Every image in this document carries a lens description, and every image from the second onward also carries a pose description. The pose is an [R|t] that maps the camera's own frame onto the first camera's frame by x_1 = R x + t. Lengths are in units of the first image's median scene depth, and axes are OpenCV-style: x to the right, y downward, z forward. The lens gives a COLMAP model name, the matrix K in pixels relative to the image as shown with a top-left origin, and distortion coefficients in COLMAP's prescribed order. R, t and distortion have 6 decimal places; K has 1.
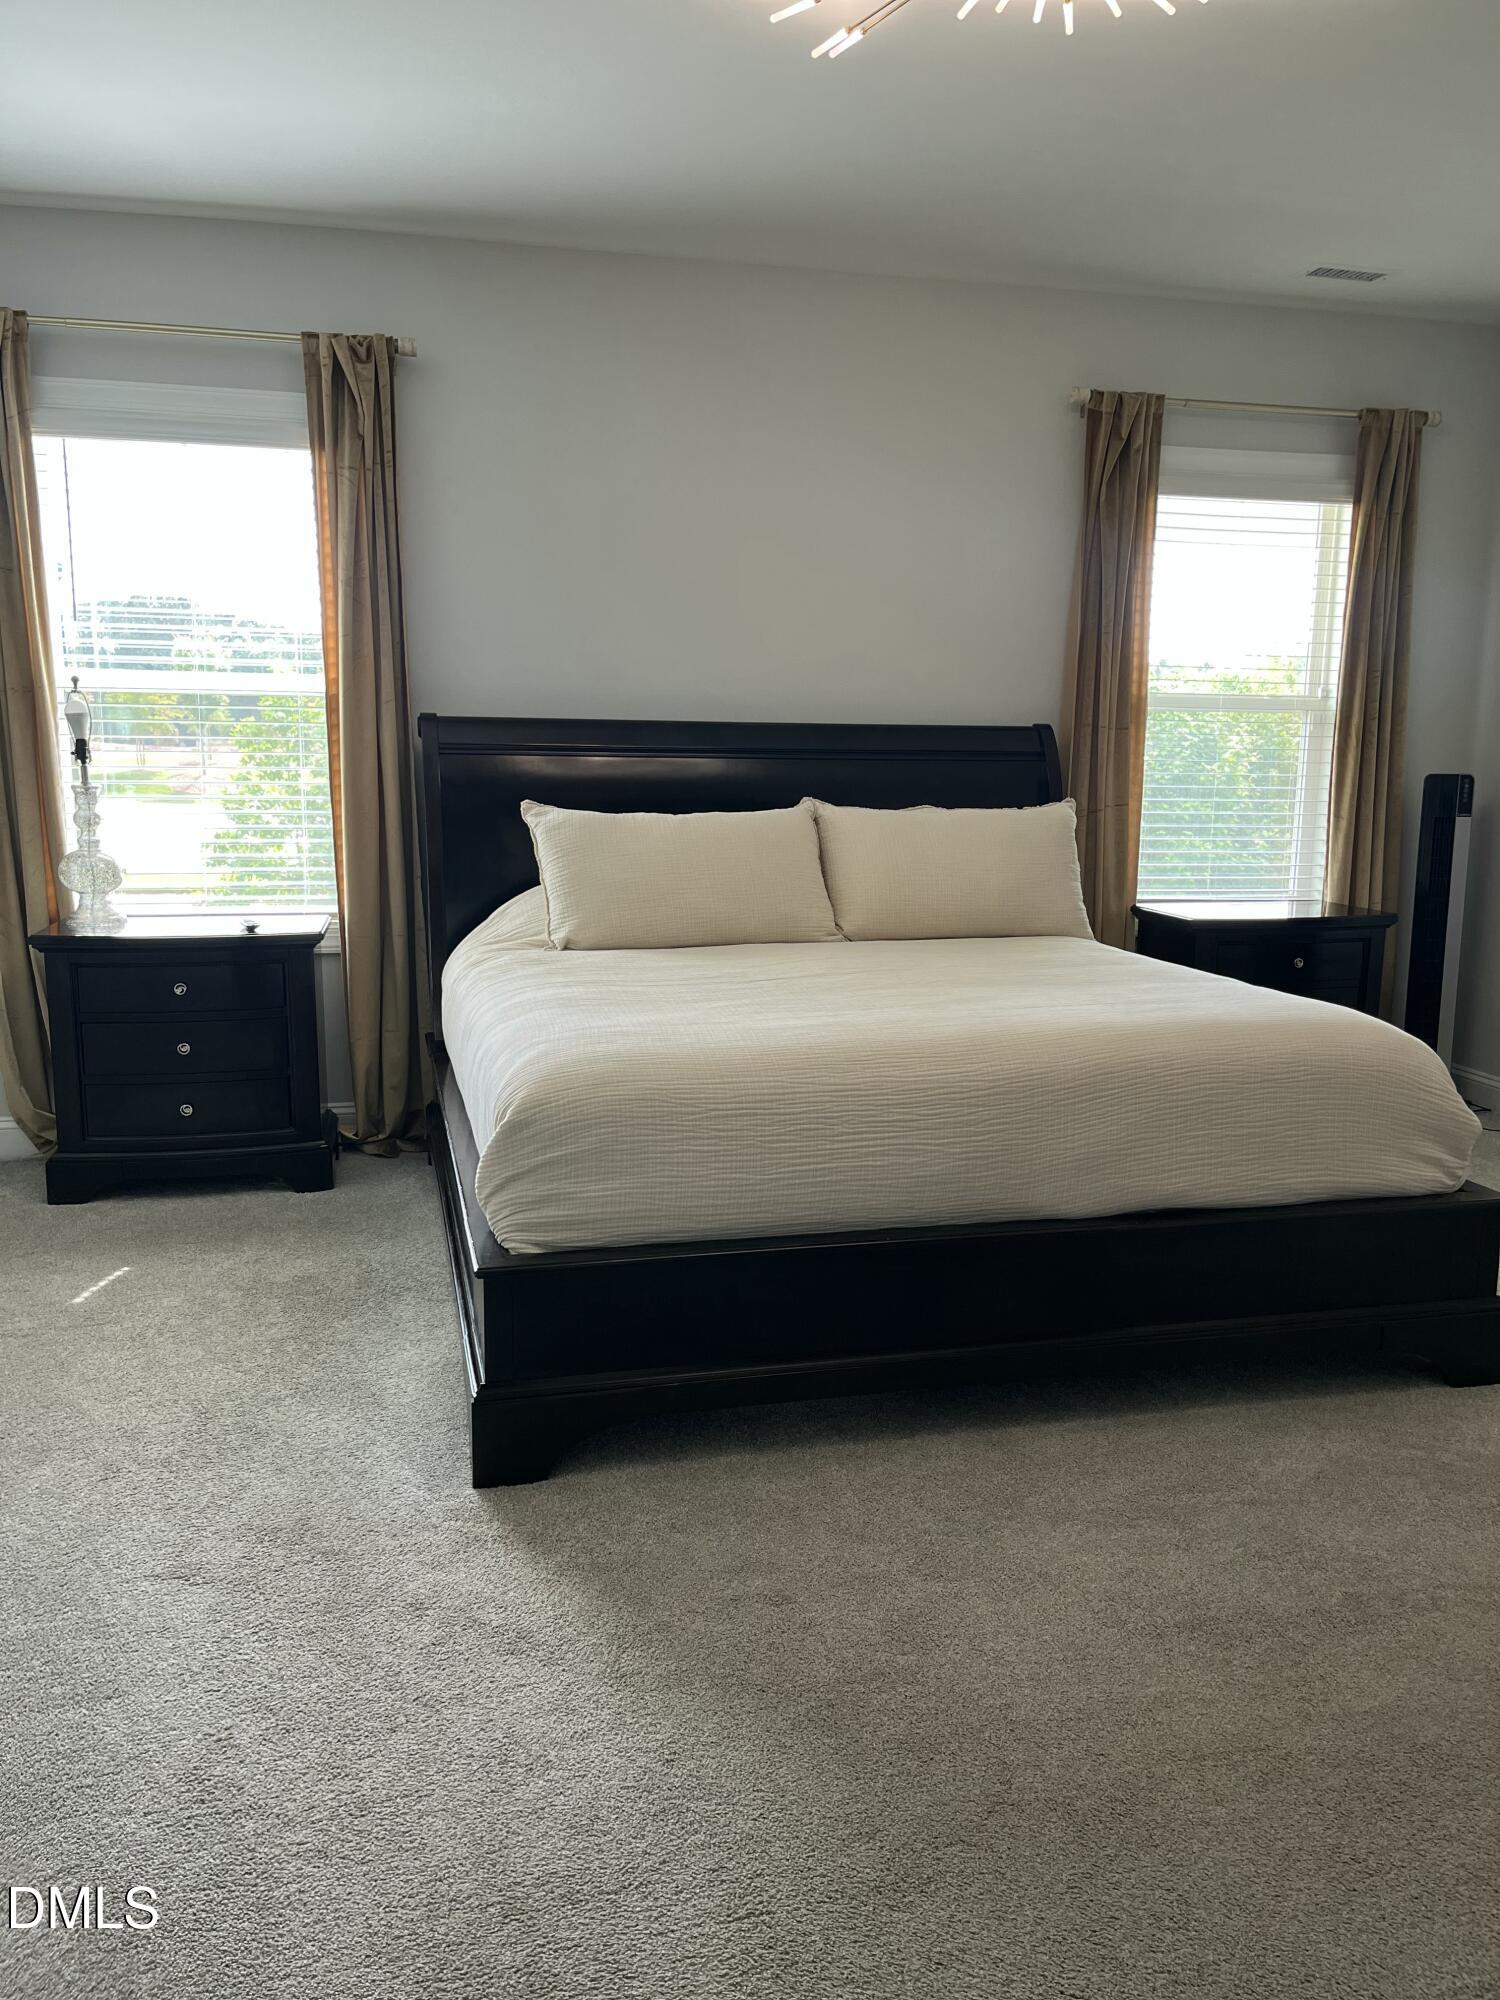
lens RADIAL K [[1506.8, 0, 744.1], [0, 1506.8, 1019.0], [0, 0, 1]] dist [0.054970, -0.070502]
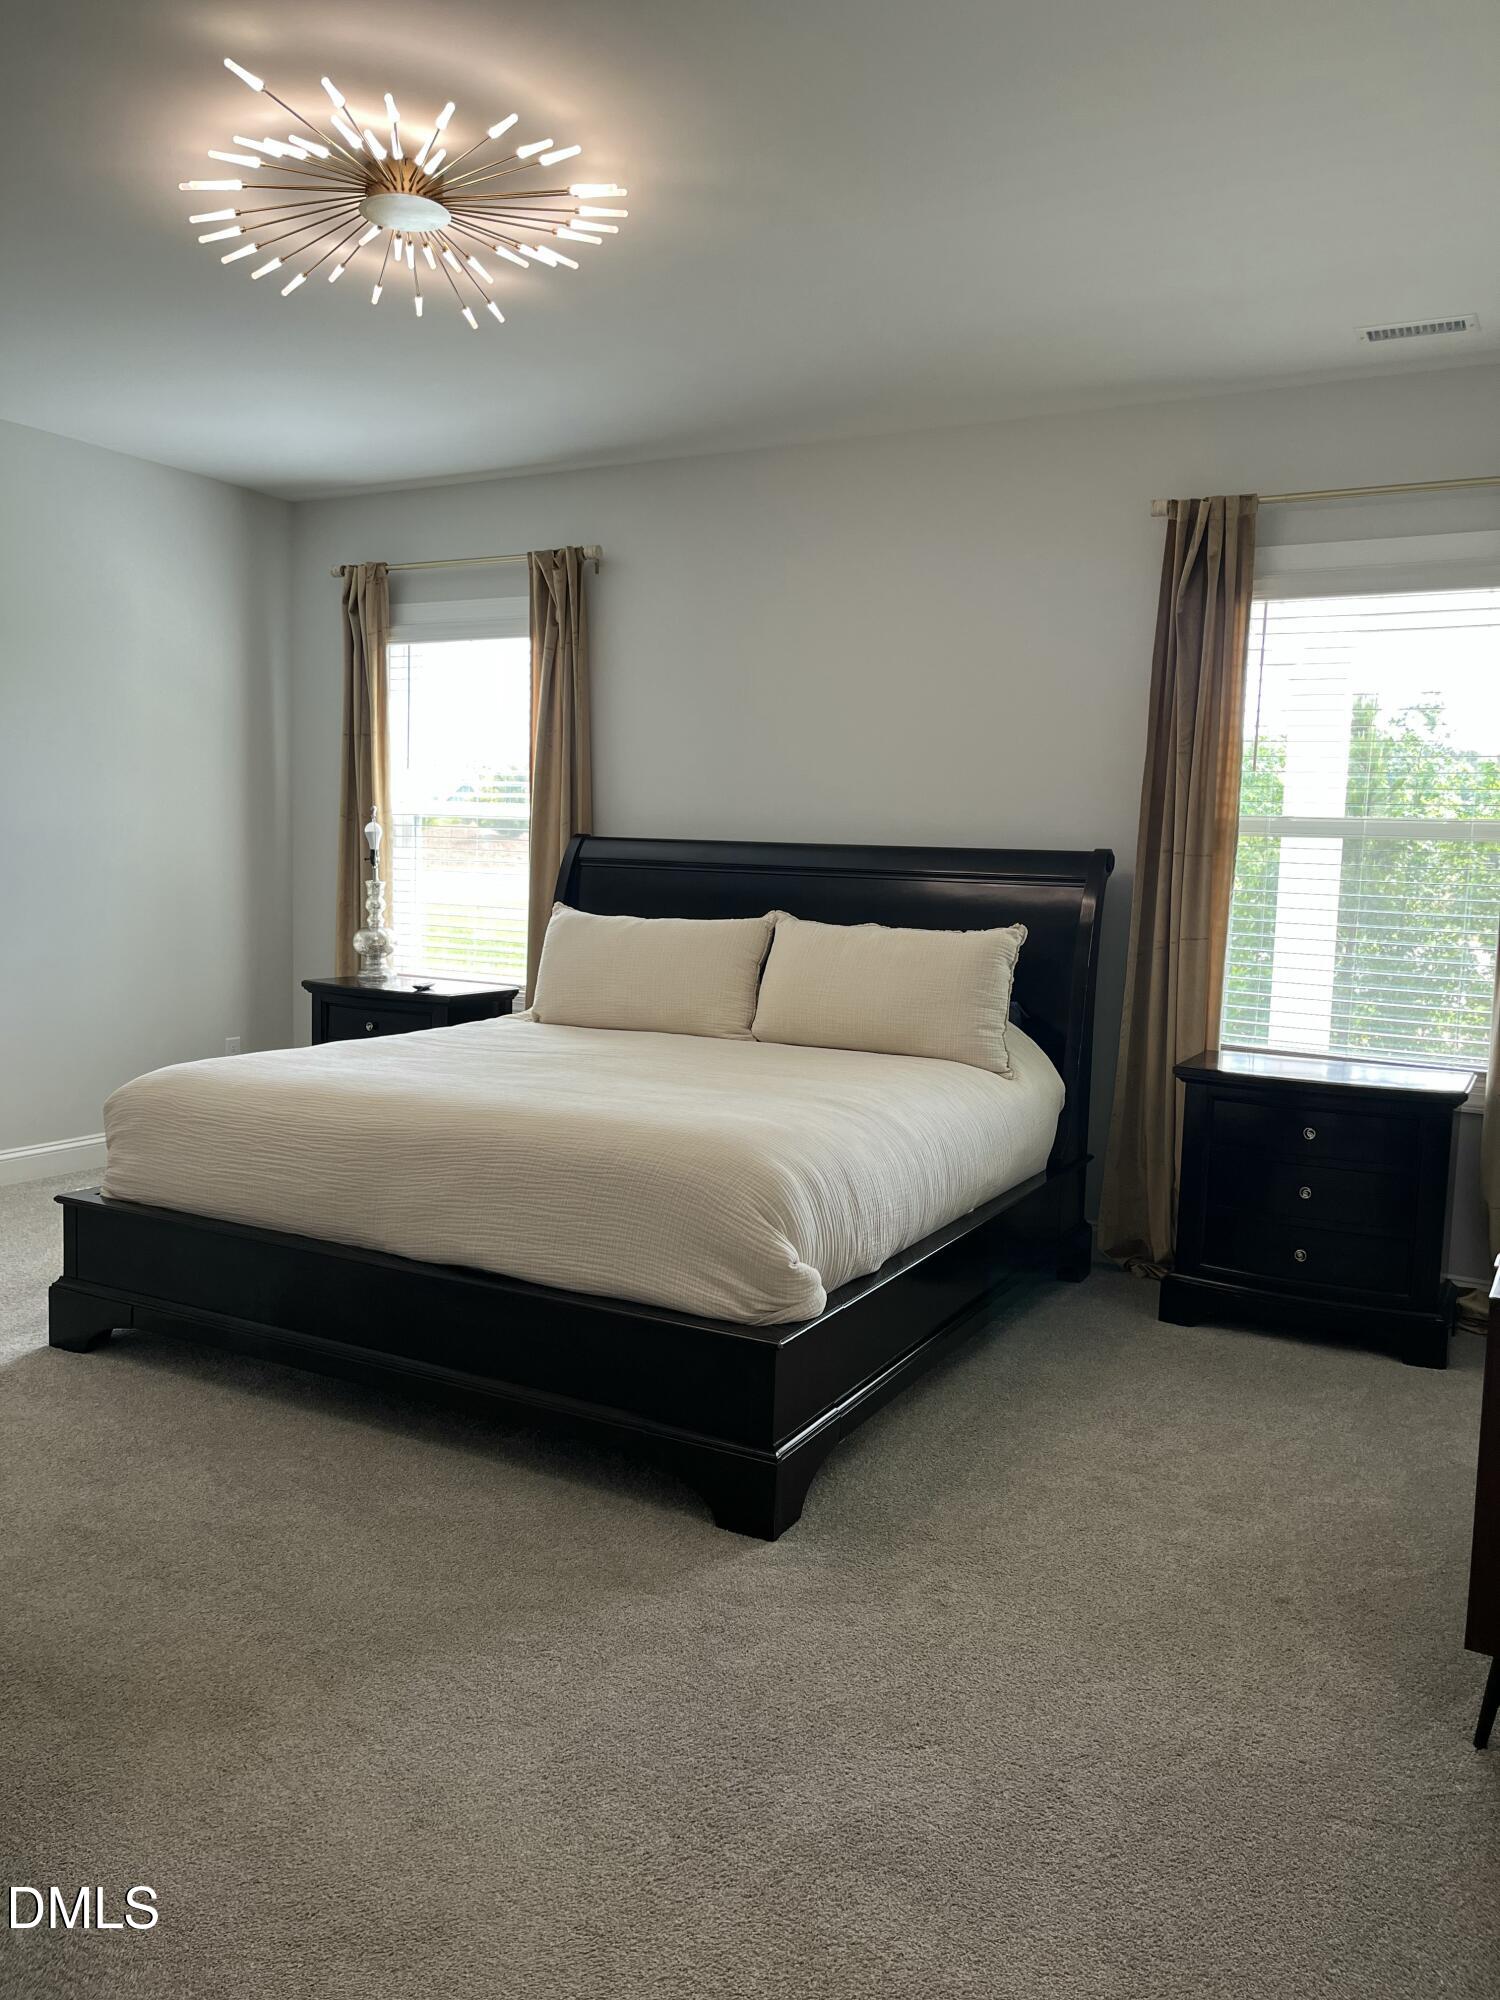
lens RADIAL K [[1506.8, 0, 734.6], [0, 1506.8, 978.5], [0, 0, 1]] dist [0.054970, -0.070502]
pose [[0.743970, 0.066838, -0.664862, 0.735885], [-0.145721, 0.987266, -0.063812, -0.025007], [0.652130, 0.144358, 0.744236, 0.184009]]
